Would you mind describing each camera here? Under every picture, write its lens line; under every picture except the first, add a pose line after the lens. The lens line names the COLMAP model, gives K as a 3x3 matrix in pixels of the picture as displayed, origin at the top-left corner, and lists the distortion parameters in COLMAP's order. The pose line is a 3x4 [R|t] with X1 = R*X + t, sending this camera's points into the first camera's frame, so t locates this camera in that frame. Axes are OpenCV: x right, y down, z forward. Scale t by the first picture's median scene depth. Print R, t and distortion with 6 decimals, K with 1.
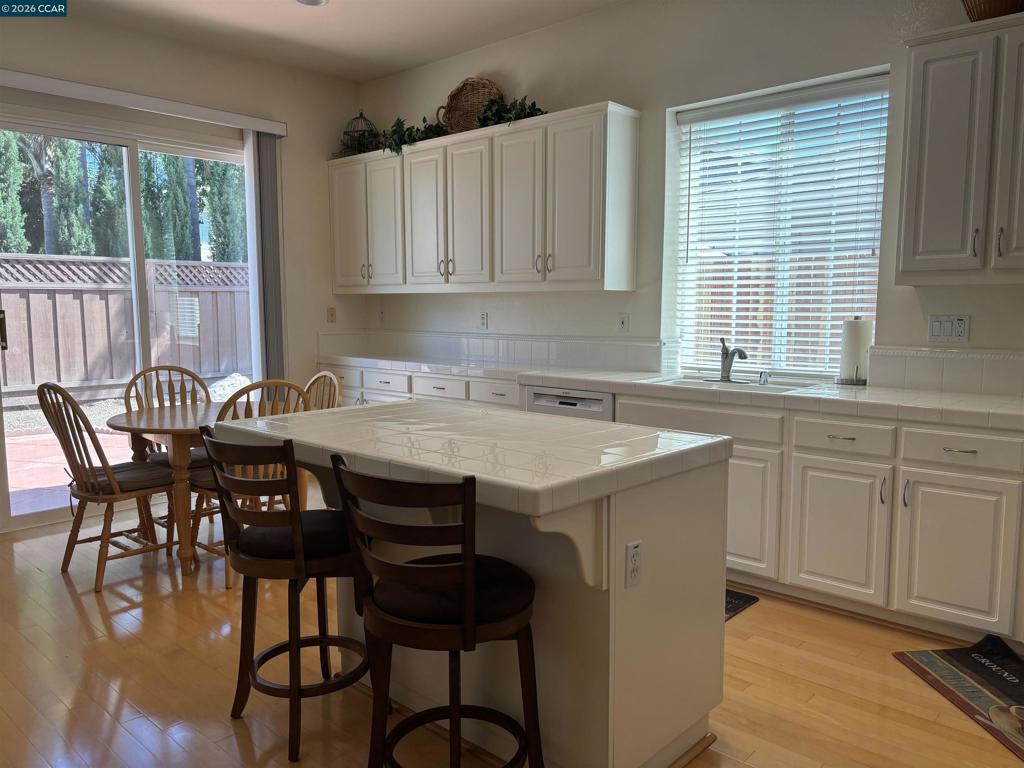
lens RADIAL K [[776.5, 0, 508.5], [0, 776.5, 395.2], [0, 0, 1]] dist [0.057249, -0.062004]
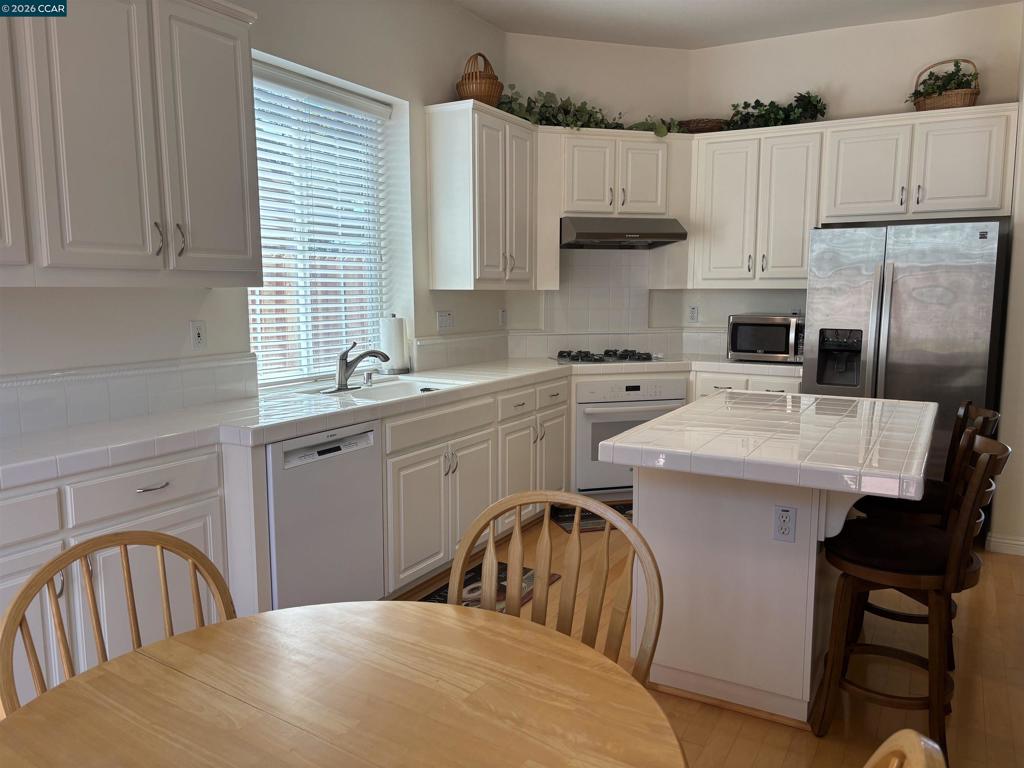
lens RADIAL K [[776.5, 0, 510.1], [0, 776.5, 390.8], [0, 0, 1]] dist [0.057249, -0.062004]
pose [[-0.231610, -0.121269, 0.965221, -0.569470], [0.119475, 0.981143, 0.151938, -0.116358], [-0.965444, 0.150510, -0.212754, 0.888195]]
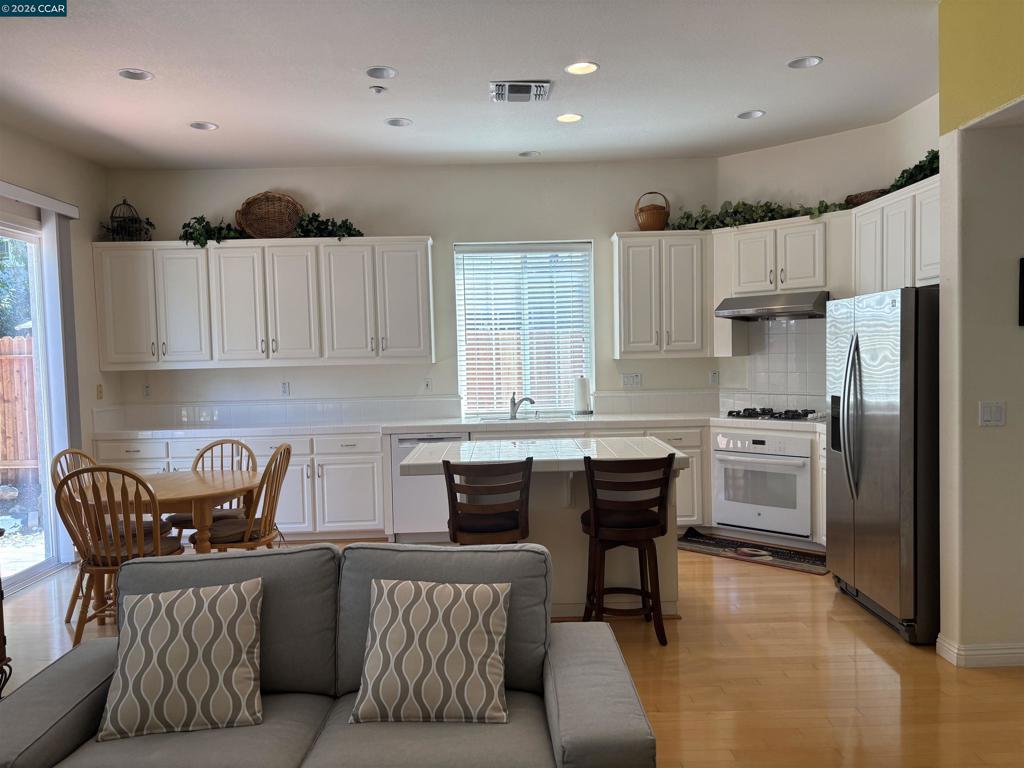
lens RADIAL K [[776.5, 0, 505.2], [0, 776.5, 400.9], [0, 0, 1]] dist [0.057249, -0.062004]
pose [[0.731105, -0.056339, 0.679935, -0.706099], [0.103125, 0.994260, -0.028502, -0.010356], [-0.674427, 0.090956, 0.732718, -0.126518]]
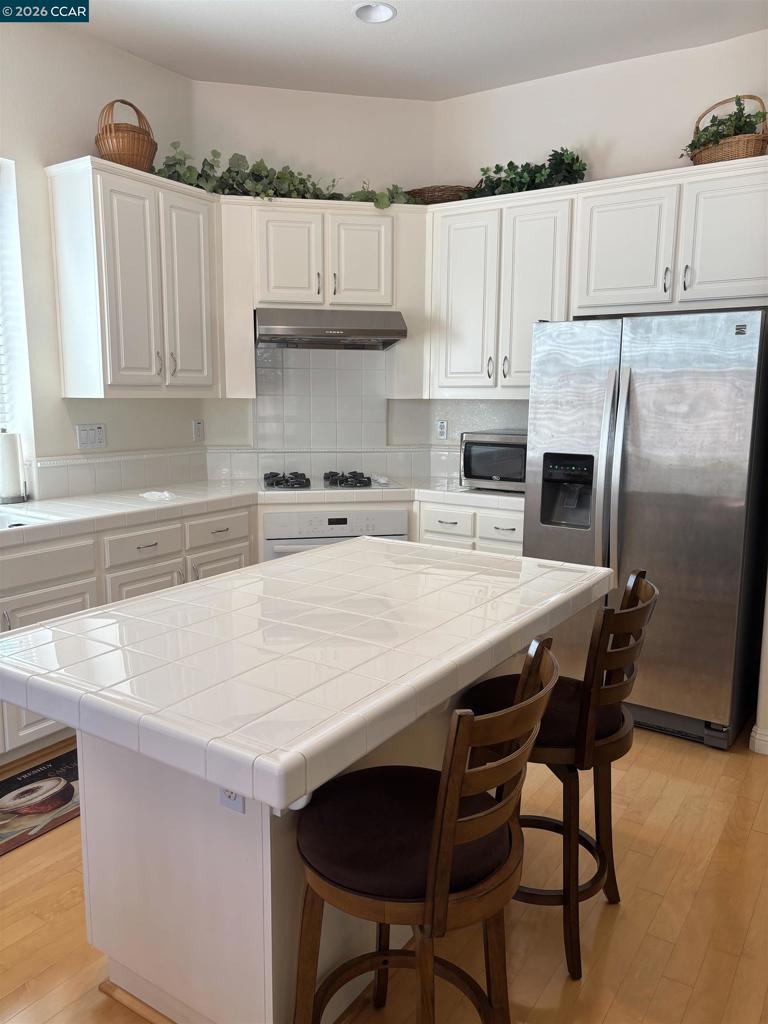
lens RADIAL K [[776.5, 0, 376.5], [0, 776.5, 508.8], [0, 0, 1]] dist [0.057249, -0.062004]
pose [[-0.151539, -0.143951, 0.977913, -0.430212], [0.116880, 0.979788, 0.162339, -0.086793], [-0.981517, 0.138899, -0.131651, 0.571993]]
